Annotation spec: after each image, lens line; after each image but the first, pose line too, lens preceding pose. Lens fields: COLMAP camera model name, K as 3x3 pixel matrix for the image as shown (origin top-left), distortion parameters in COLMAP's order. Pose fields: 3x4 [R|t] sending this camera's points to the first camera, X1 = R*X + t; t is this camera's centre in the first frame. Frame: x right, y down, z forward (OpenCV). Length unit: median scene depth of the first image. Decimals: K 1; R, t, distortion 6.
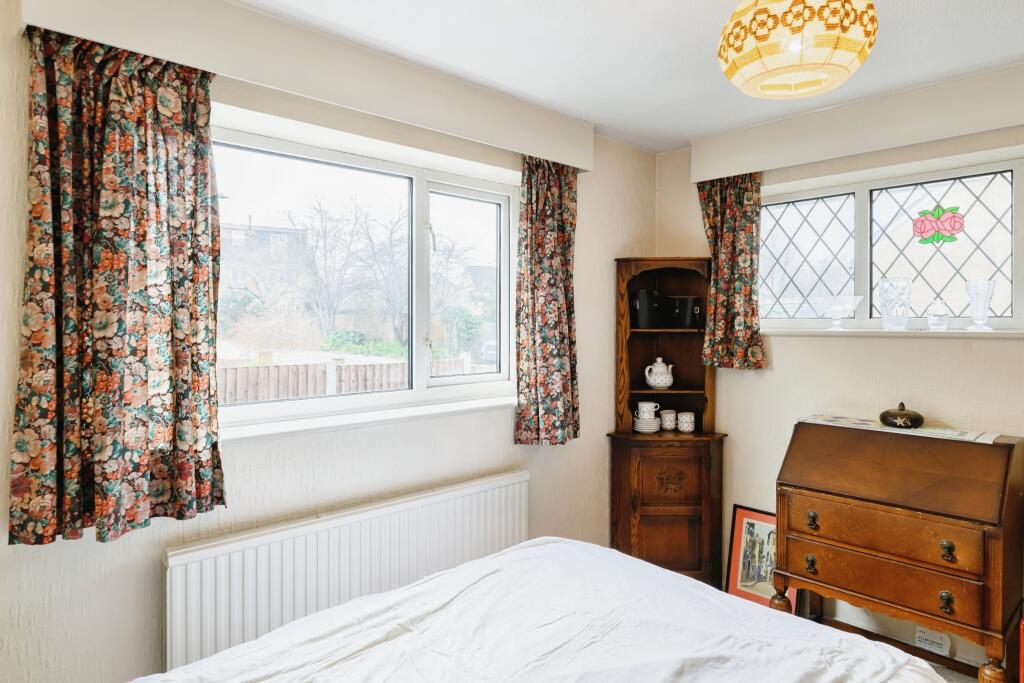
lens RADIAL K [[607.9, 0, 511.6], [0, 607.9, 331.4], [0, 0, 1]] dist [0.004229, -0.000286]
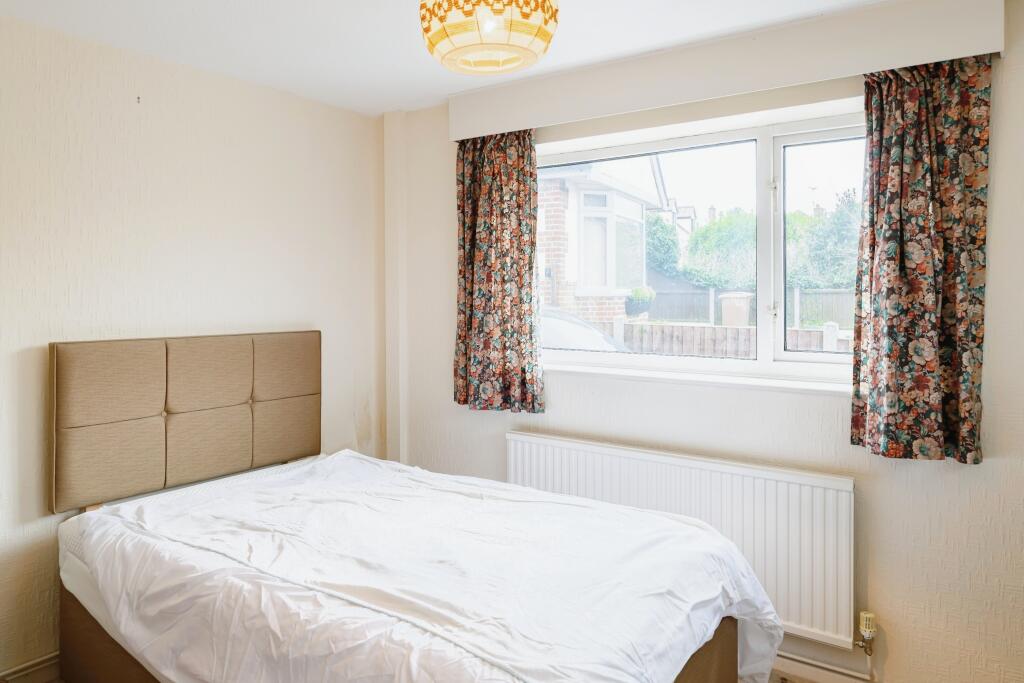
lens RADIAL K [[686.1, 0, 511.8], [0, 686.1, 299.9], [0, 0, 1]] dist [-0.005554, -0.001183]
pose [[0.217300, 0.005161, -0.976091, 1.166665], [-0.018899, 0.999821, 0.001079, 0.008833], [0.975922, 0.018212, 0.217359, 0.567100]]
